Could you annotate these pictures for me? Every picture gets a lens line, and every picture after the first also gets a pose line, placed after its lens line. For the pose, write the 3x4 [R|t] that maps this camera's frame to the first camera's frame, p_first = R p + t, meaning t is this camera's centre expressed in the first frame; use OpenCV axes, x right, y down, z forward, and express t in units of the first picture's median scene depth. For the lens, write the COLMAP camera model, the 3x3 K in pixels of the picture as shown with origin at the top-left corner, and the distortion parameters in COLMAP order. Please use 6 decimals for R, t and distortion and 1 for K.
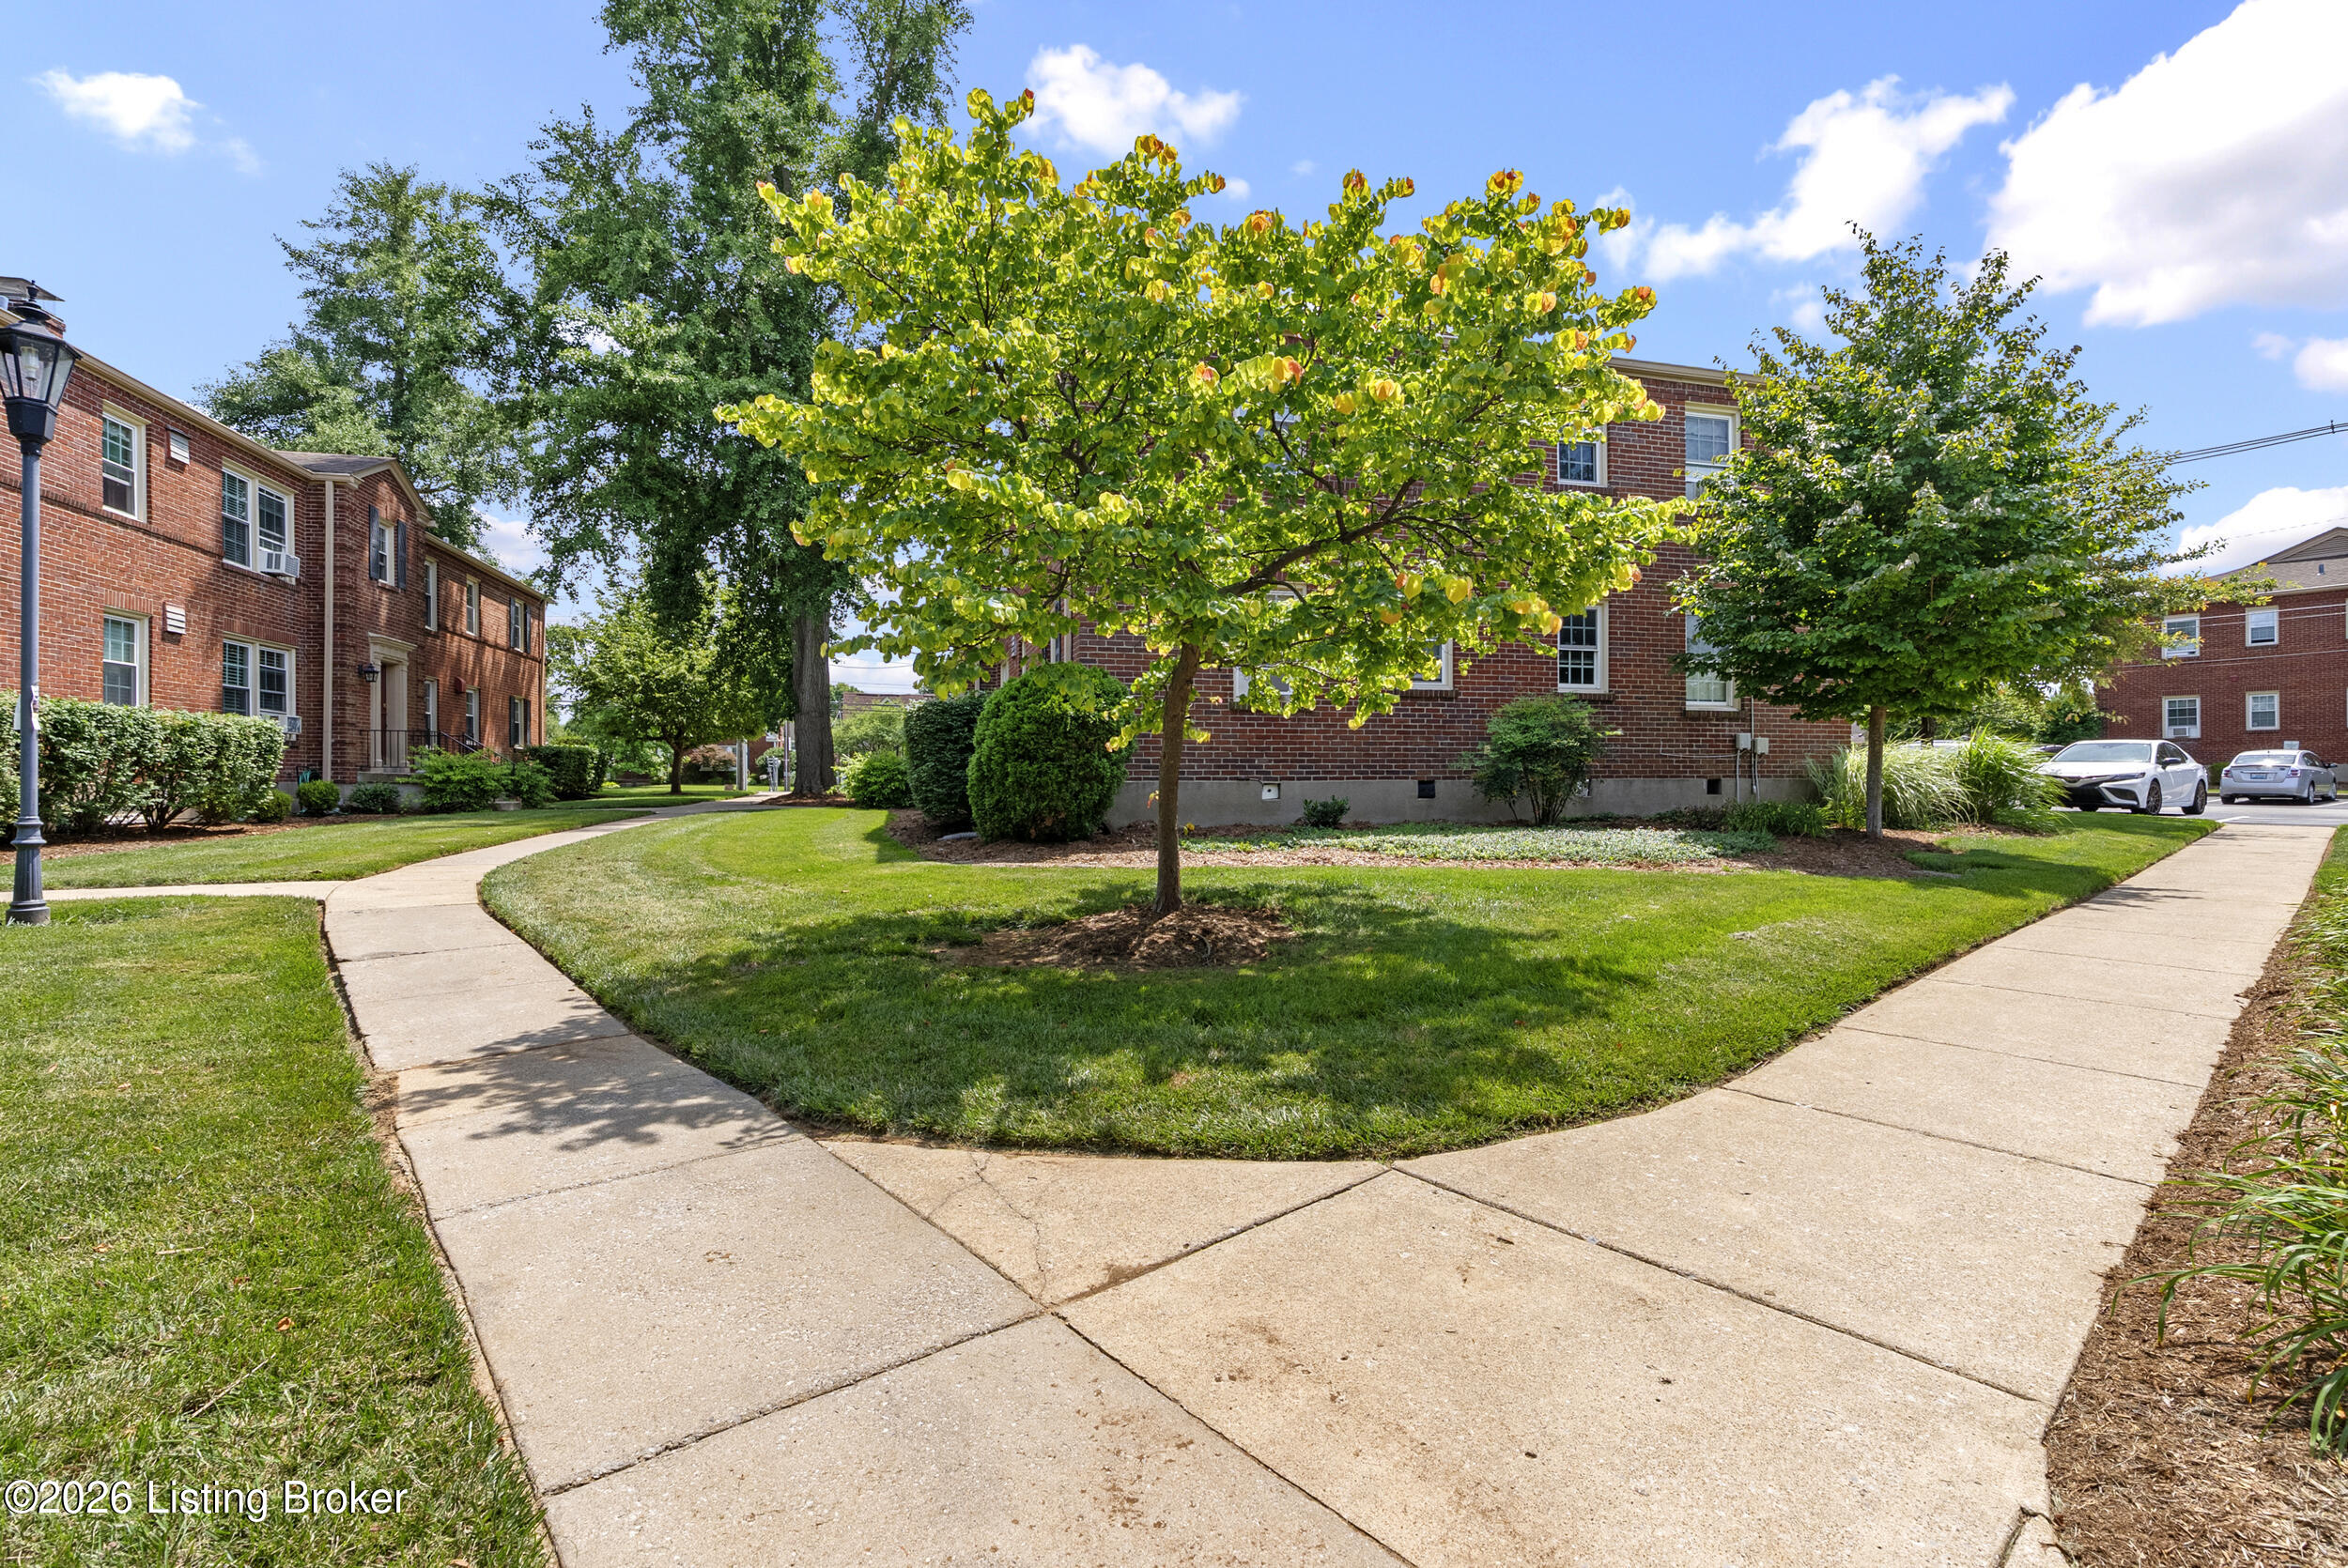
lens RADIAL K [[1055.0, 0, 1180.0], [0, 1055.0, 774.1], [0, 0, 1]] dist [-0.001695, 0.000501]
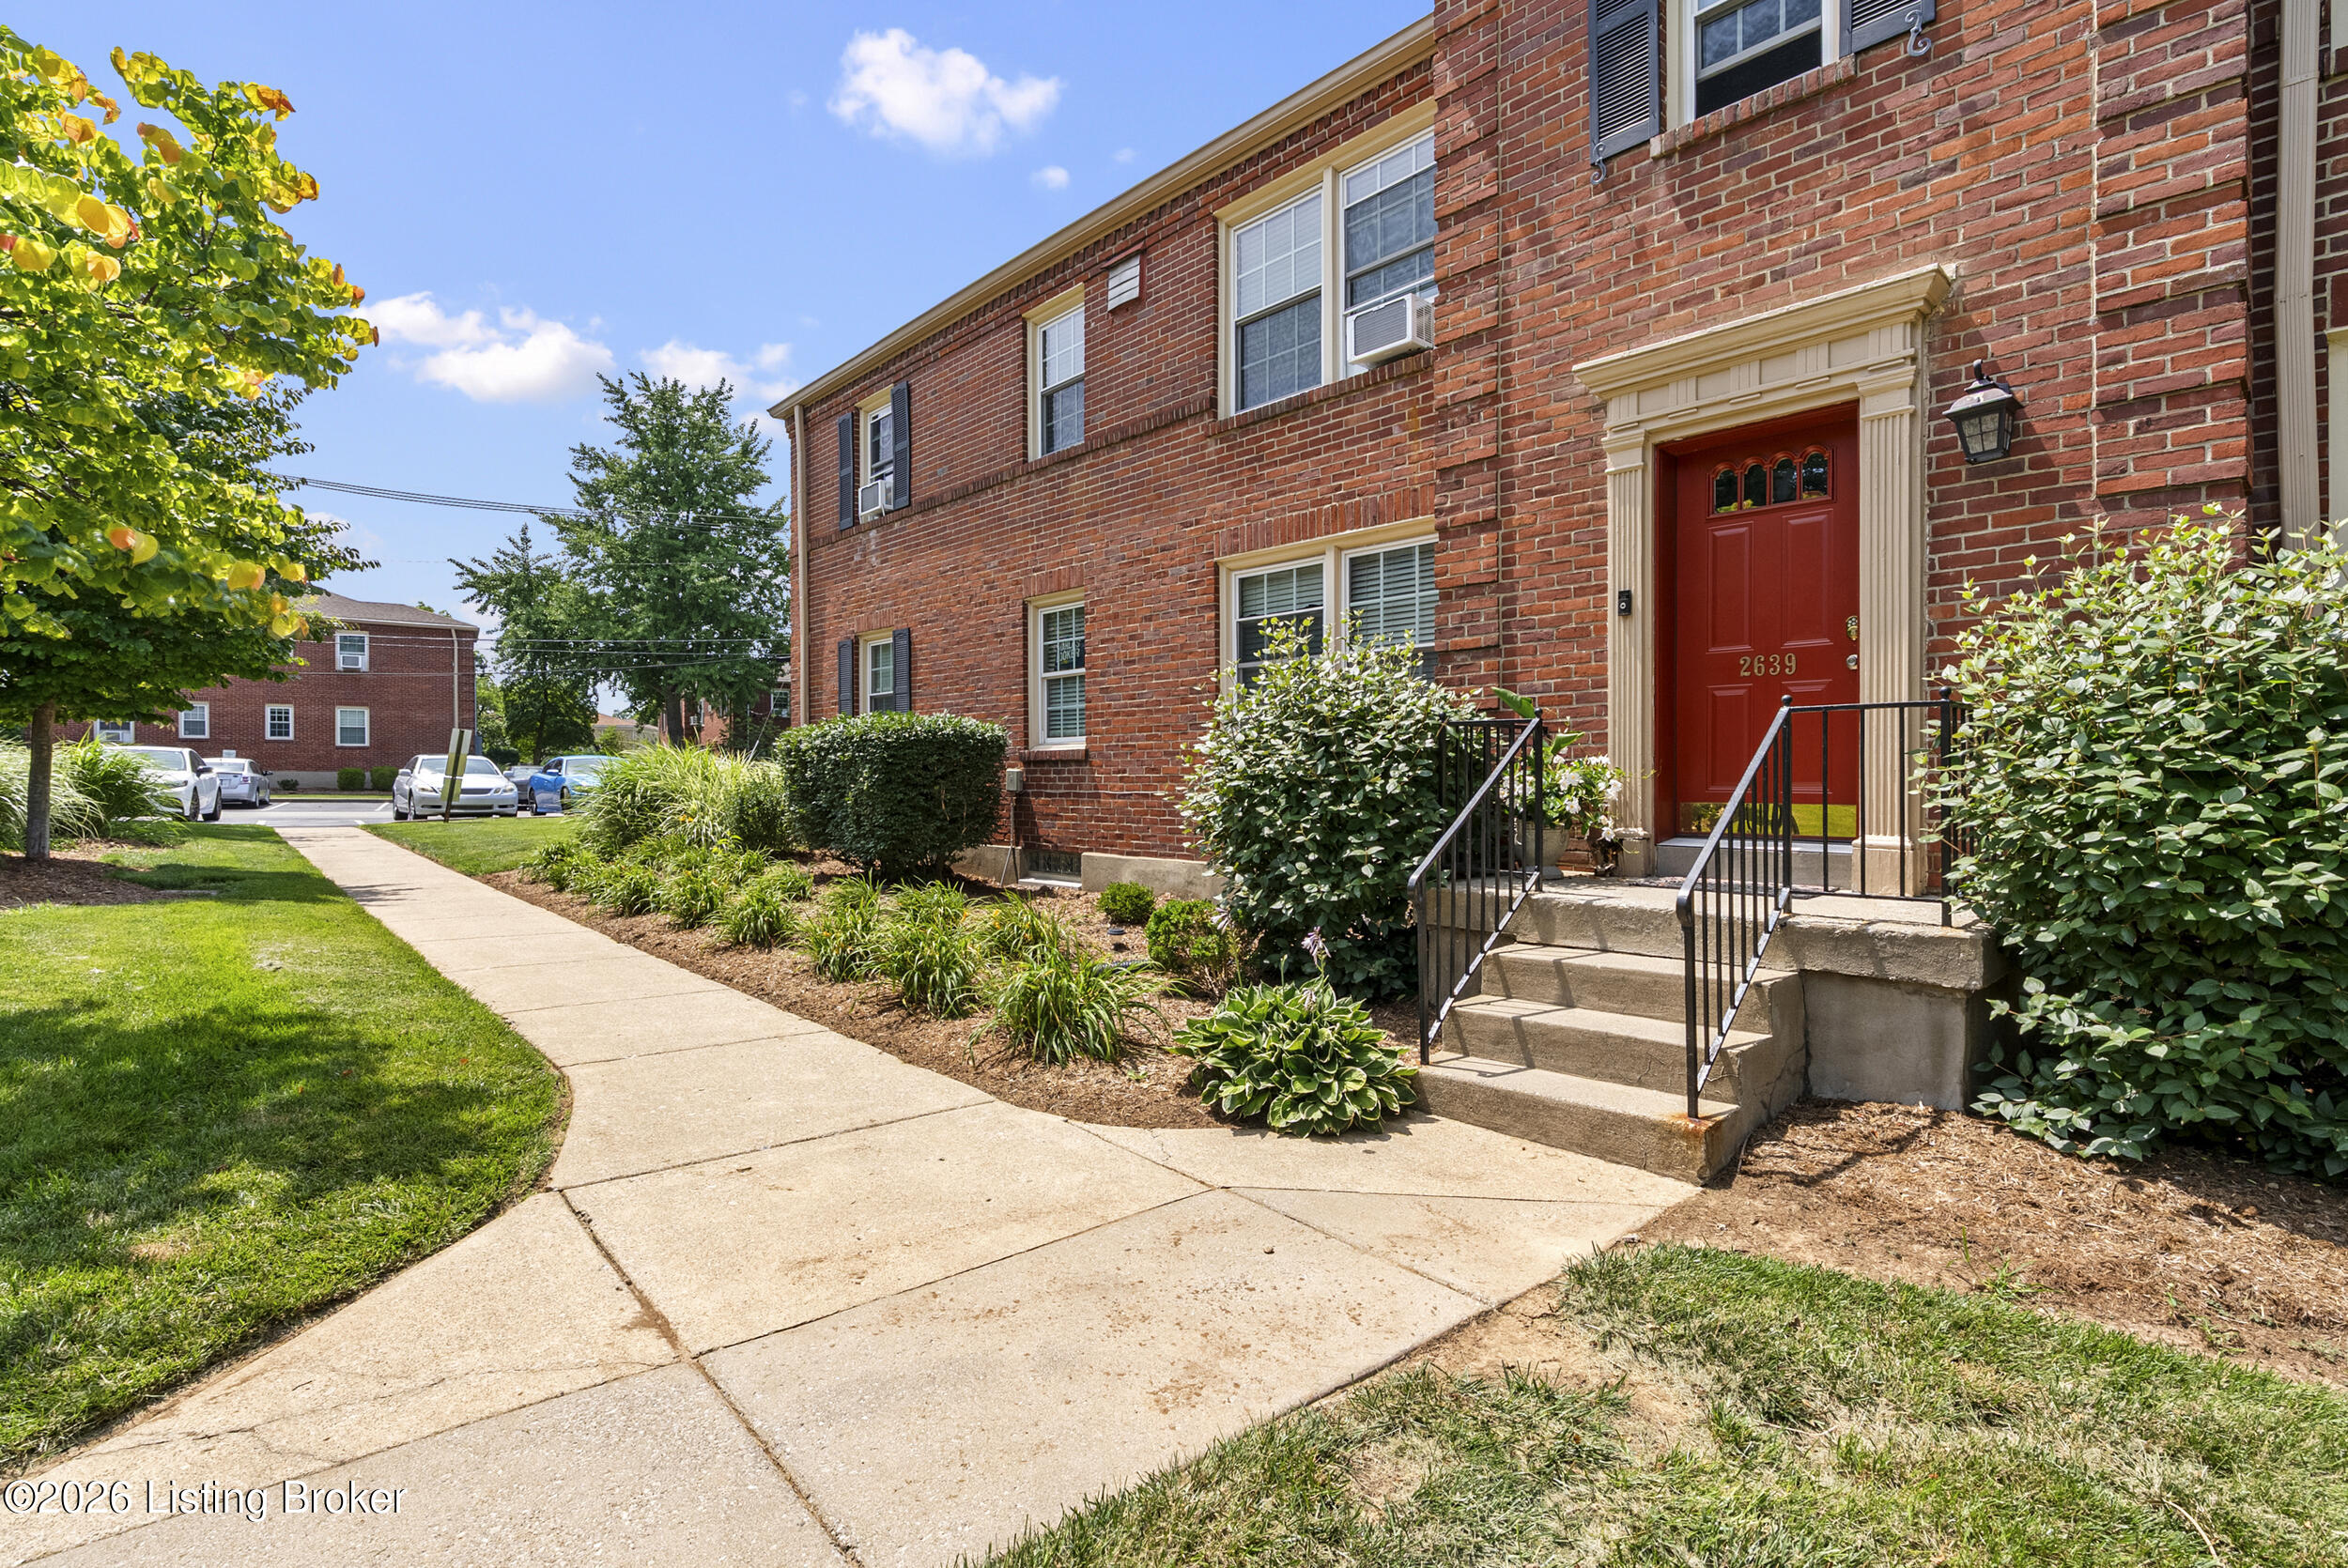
lens RADIAL K [[1098.7, 0, 1148.5], [0, 1098.7, 778.2], [0, 0, 1]] dist [-0.003891, 0.000948]
pose [[0.004619, 0.007099, 0.999964, -0.802364], [-0.008201, 0.999941, -0.007061, -0.021612], [-0.999956, -0.008169, 0.004677, 0.396318]]
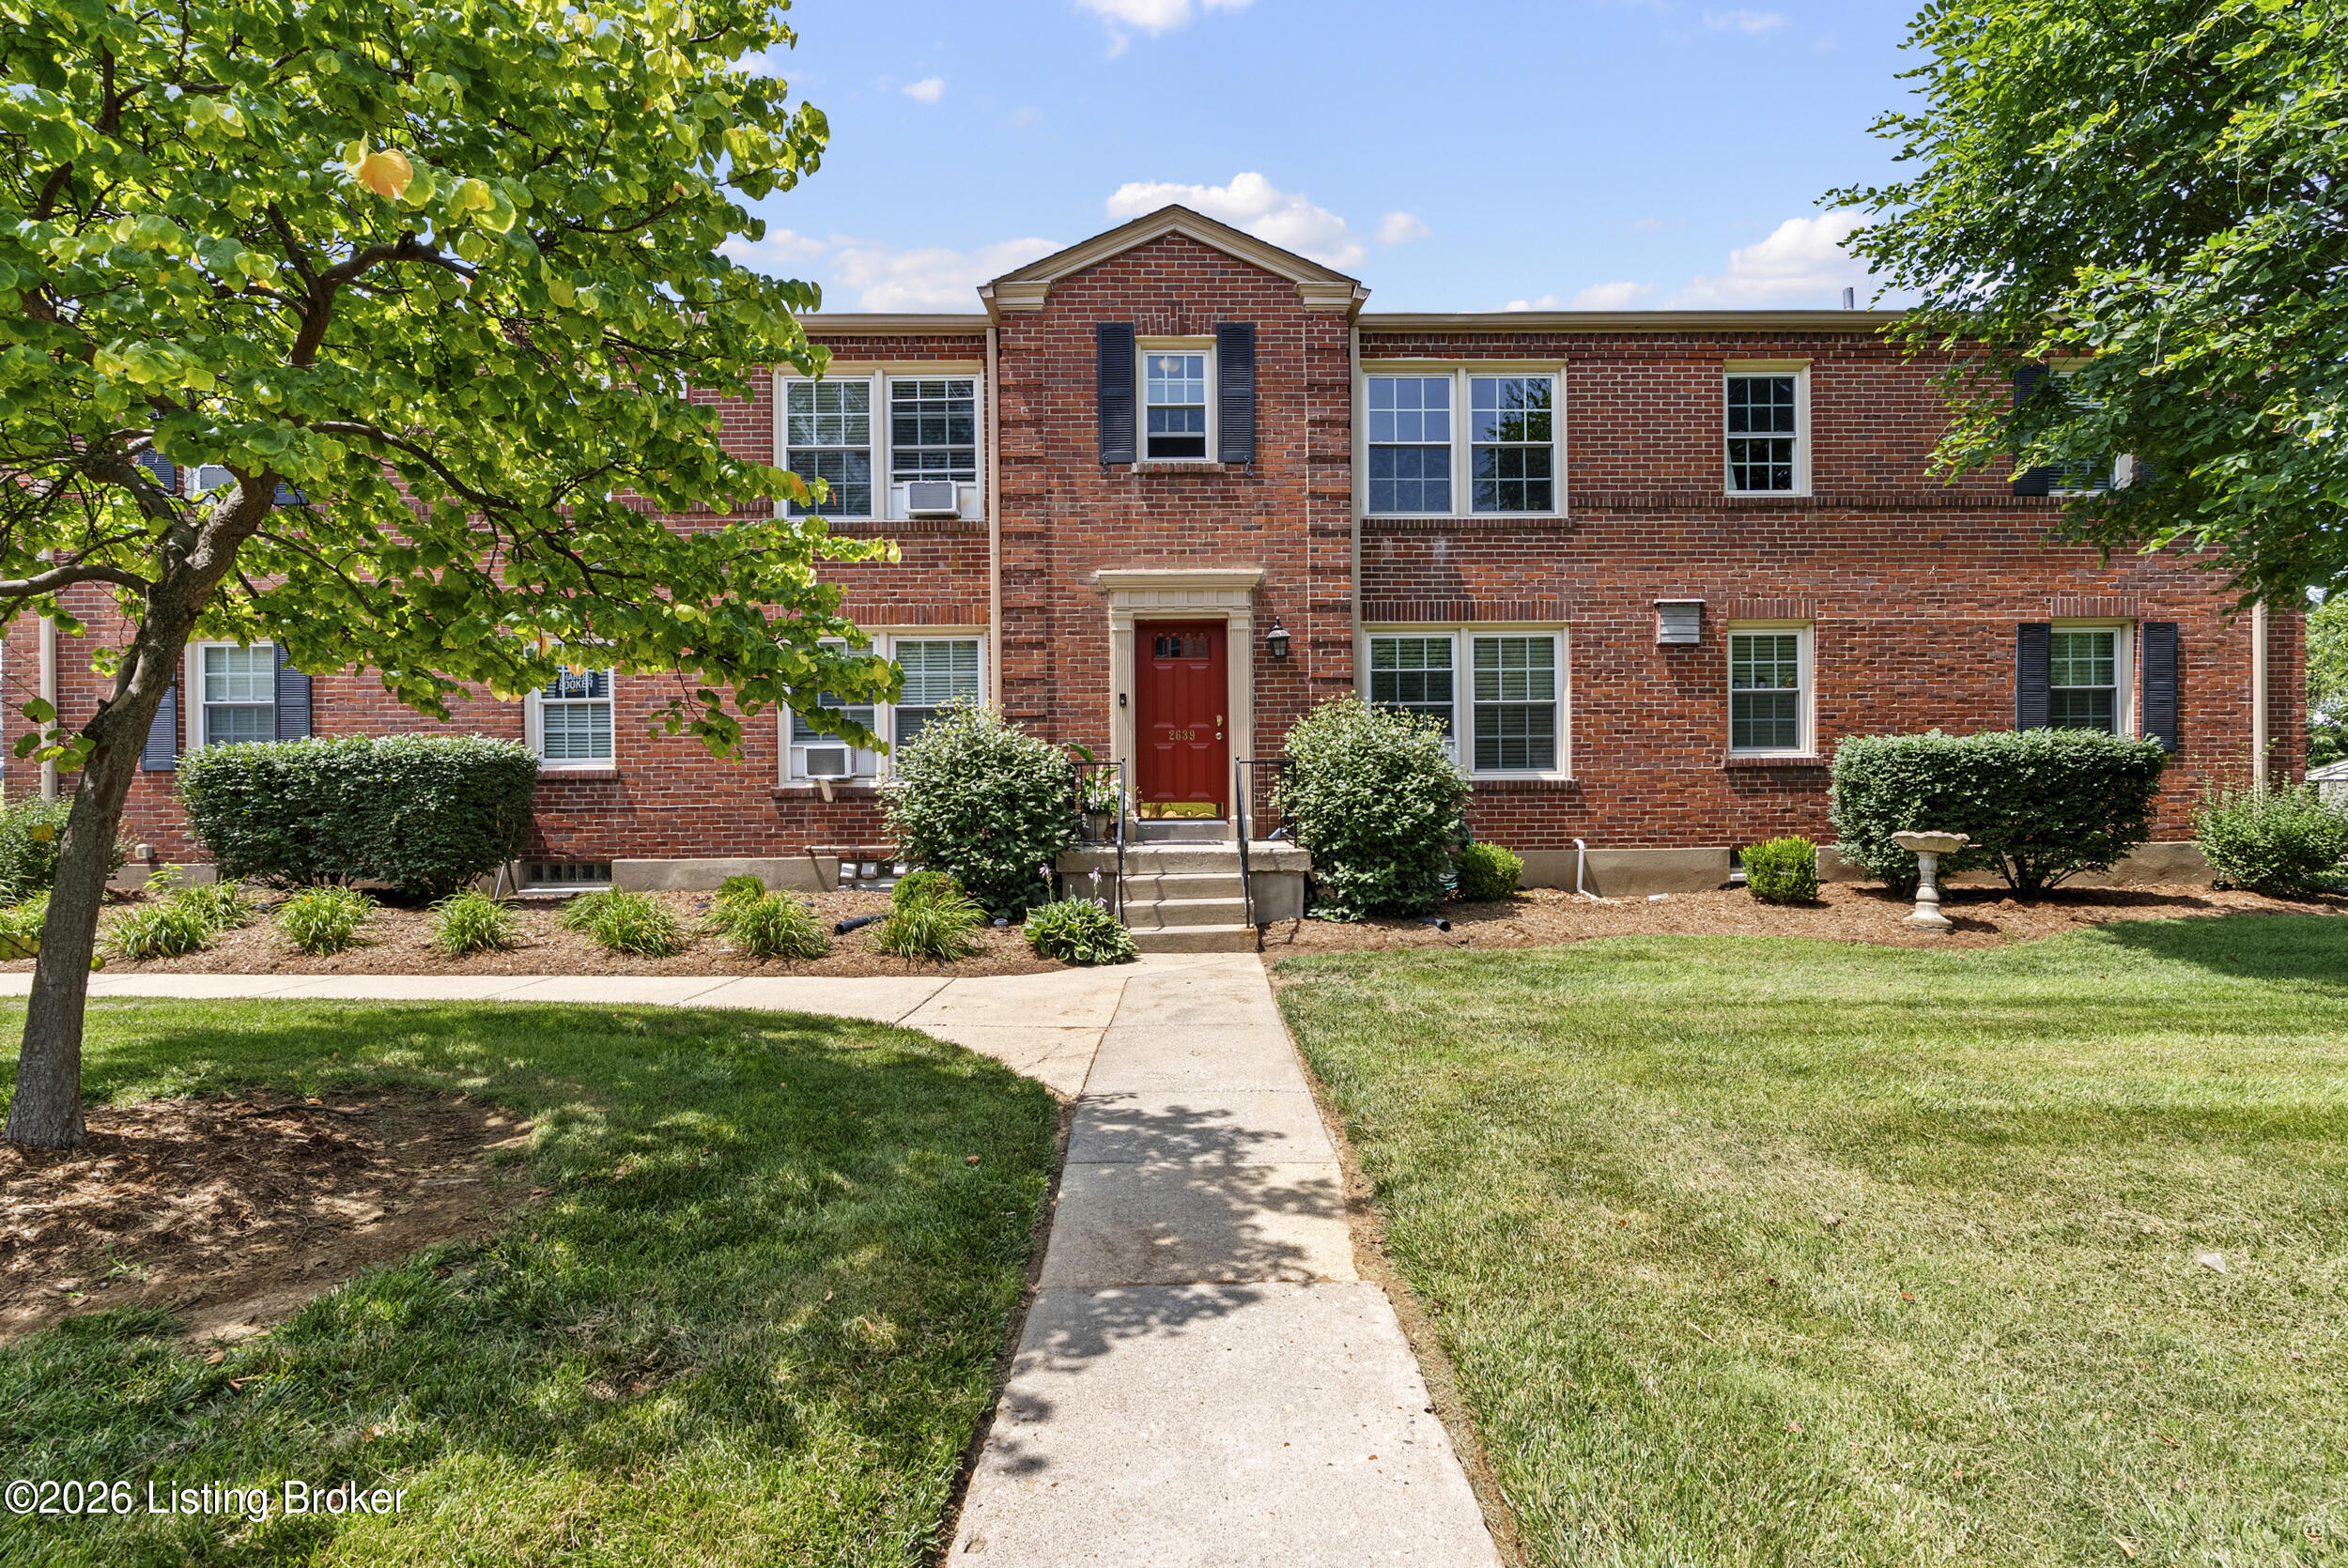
lens RADIAL K [[1098.7, 0, 1148.5], [0, 1098.7, 778.2], [0, 0, 1]] dist [-0.003891, 0.000948]
pose [[-0.725176, 0.013257, 0.688436, -1.401026], [0.009961, 0.999912, -0.008762, -0.048386], [-0.688491, 0.000504, -0.725244, 1.976574]]
